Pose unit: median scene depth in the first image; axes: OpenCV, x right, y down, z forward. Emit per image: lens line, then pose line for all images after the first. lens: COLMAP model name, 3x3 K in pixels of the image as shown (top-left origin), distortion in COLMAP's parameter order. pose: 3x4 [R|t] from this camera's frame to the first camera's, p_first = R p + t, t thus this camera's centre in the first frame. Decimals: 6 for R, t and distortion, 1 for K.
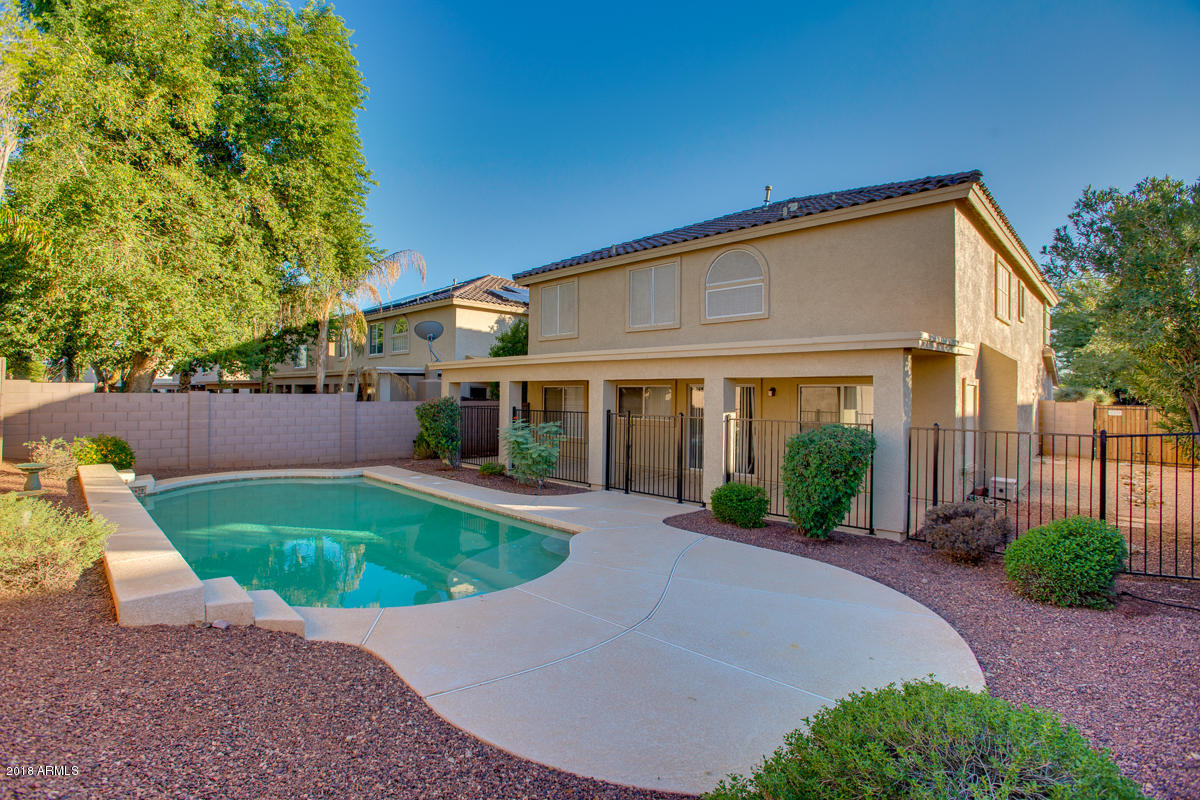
lens RADIAL K [[582.0, 0, 593.6], [0, 582.0, 379.4], [0, 0, 1]] dist [-0.065143, 0.027030]
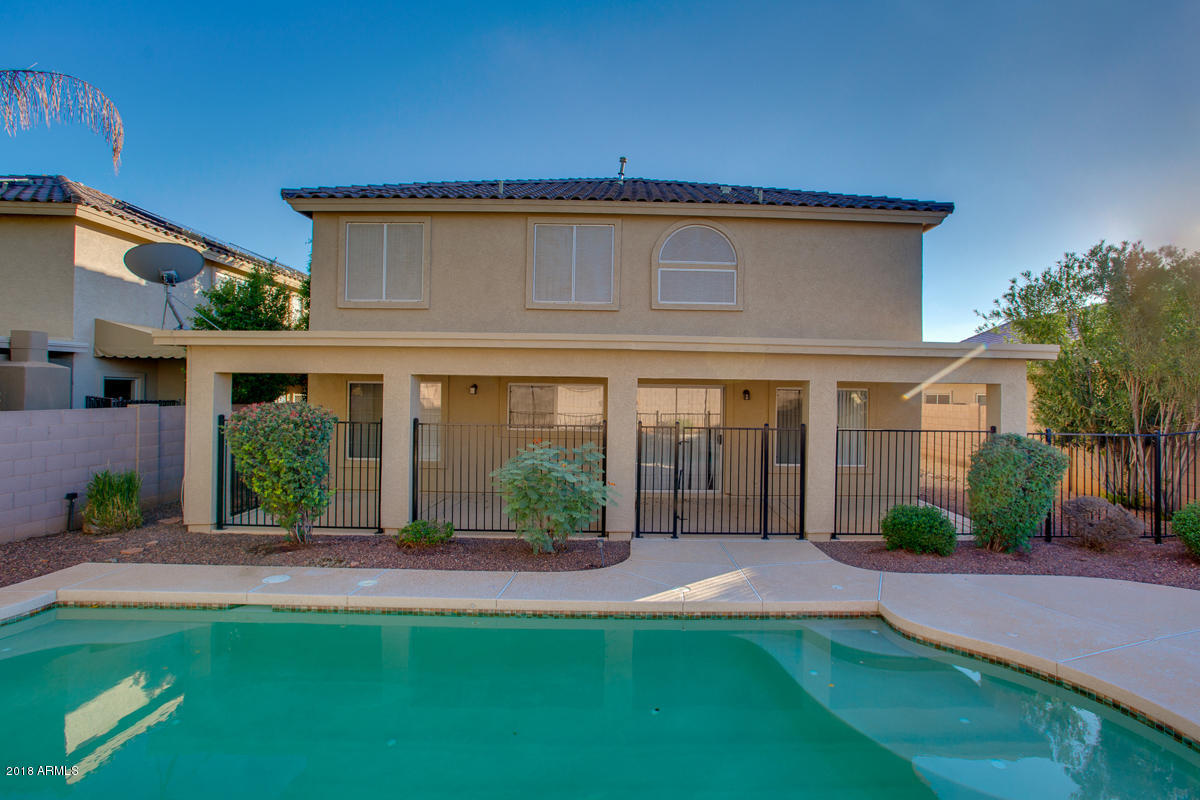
lens RADIAL K [[582.0, 0, 634.2], [0, 582.0, 409.1], [0, 0, 1]] dist [-0.065143, 0.027030]
pose [[0.691490, -0.014931, 0.722231, -0.397803], [-0.026377, 0.998598, 0.045898, 0.005079], [-0.721904, -0.050789, 0.690127, 0.446440]]
